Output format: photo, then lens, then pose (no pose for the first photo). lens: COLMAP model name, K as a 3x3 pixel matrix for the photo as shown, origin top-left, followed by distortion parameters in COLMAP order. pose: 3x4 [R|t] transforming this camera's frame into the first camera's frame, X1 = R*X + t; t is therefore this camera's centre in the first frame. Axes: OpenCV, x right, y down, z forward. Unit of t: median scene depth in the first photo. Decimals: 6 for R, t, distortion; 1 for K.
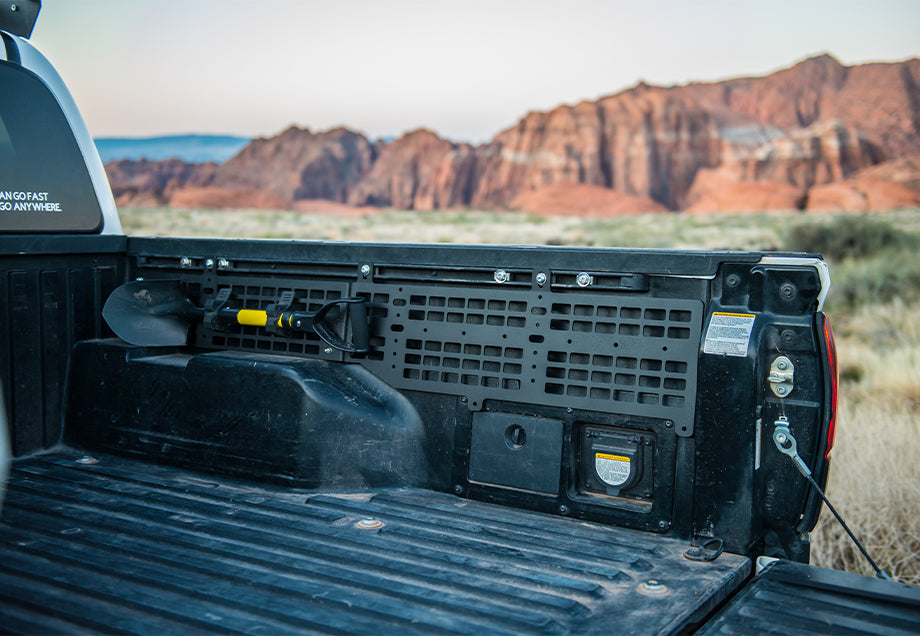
lens RADIAL K [[1036.5, 0, 460.0], [0, 1036.5, 318.0], [0, 0, 1]] dist [0.062325, 0.007929]
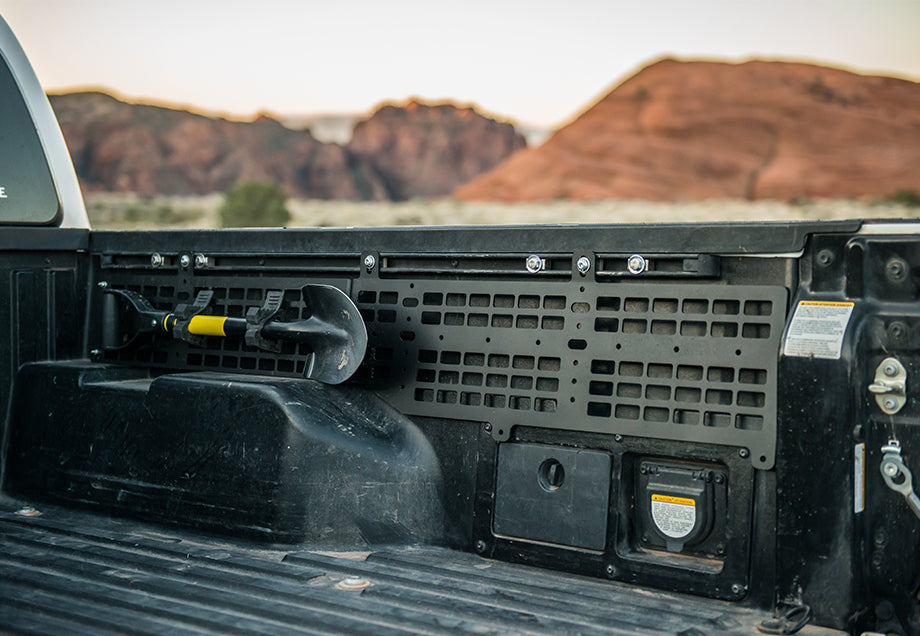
lens RADIAL K [[1428.6, 0, 460.0], [0, 1428.6, 318.0], [0, 0, 1]] dist [0.120114, -0.035133]
pose [[0.992500, -0.004538, -0.122162, 0.112717], [-0.001209, 0.998898, -0.046926, 0.048457], [0.122240, 0.046721, 0.991400, -0.044139]]
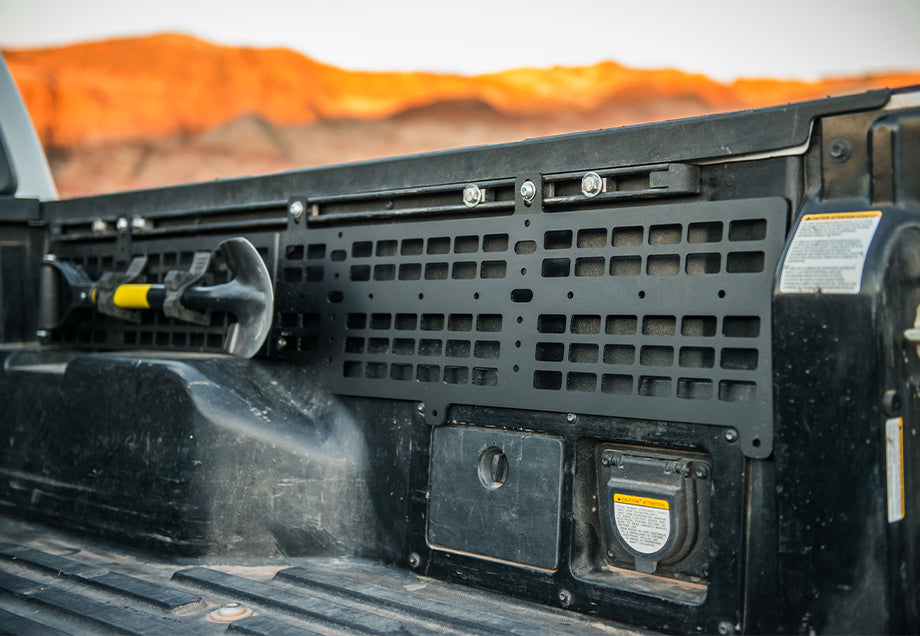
lens RADIAL K [[1246.8, 0, 460.0], [0, 1246.8, 318.0], [0, 0, 1]] dist [0.122990, -0.012577]
pose [[0.971026, -0.027043, -0.237440, 0.198106], [0.013832, 0.998271, -0.057133, 0.069306], [0.238575, 0.052193, 0.969721, 0.312730]]
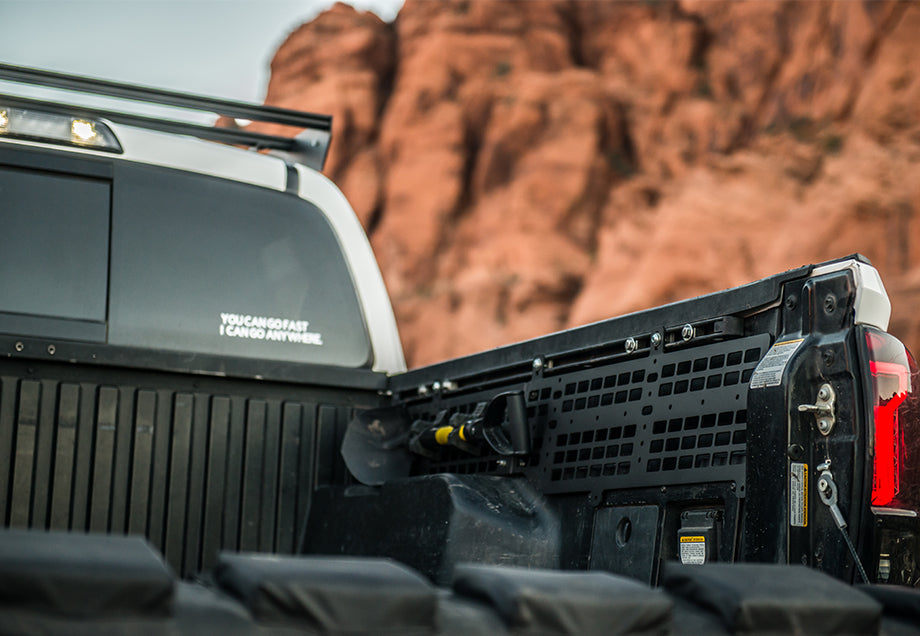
lens RADIAL K [[1797.6, 0, 460.0], [0, 1797.6, 318.0], [0, 0, 1]] dist [0.017339, -0.056223]
pose [[0.832206, -0.062144, -0.550973, 0.720904], [-0.082751, 0.968650, -0.234243, 0.287603], [0.548257, 0.240532, 0.800974, -0.239380]]
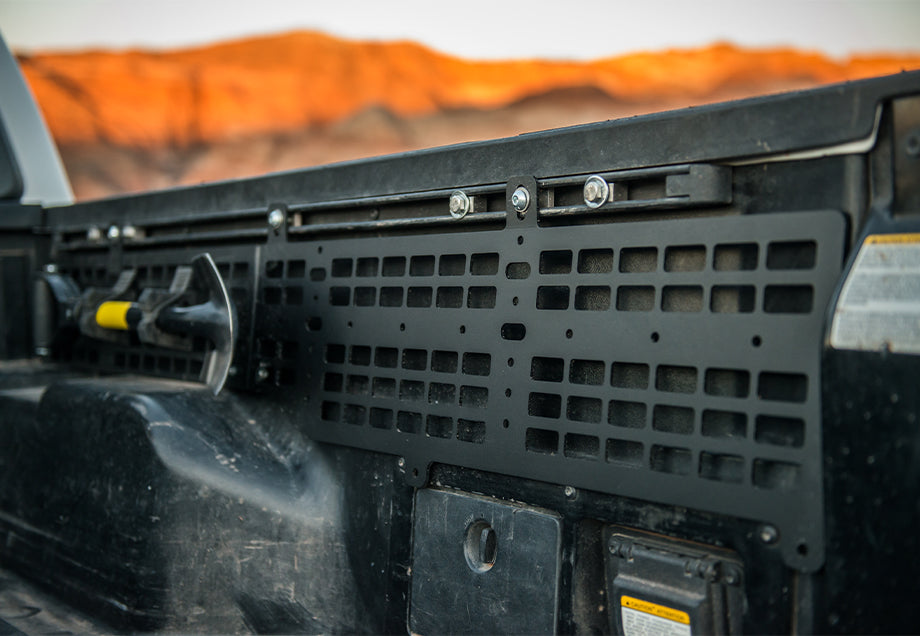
lens RADIAL K [[1194.5, 0, 460.0], [0, 1194.5, 318.0], [0, 0, 1]] dist [0.117179, -0.025146]
pose [[0.943694, -0.026755, -0.329737, 0.218511], [0.014172, 0.999079, -0.040505, 0.034006], [0.330517, 0.033551, 0.943203, 0.480757]]
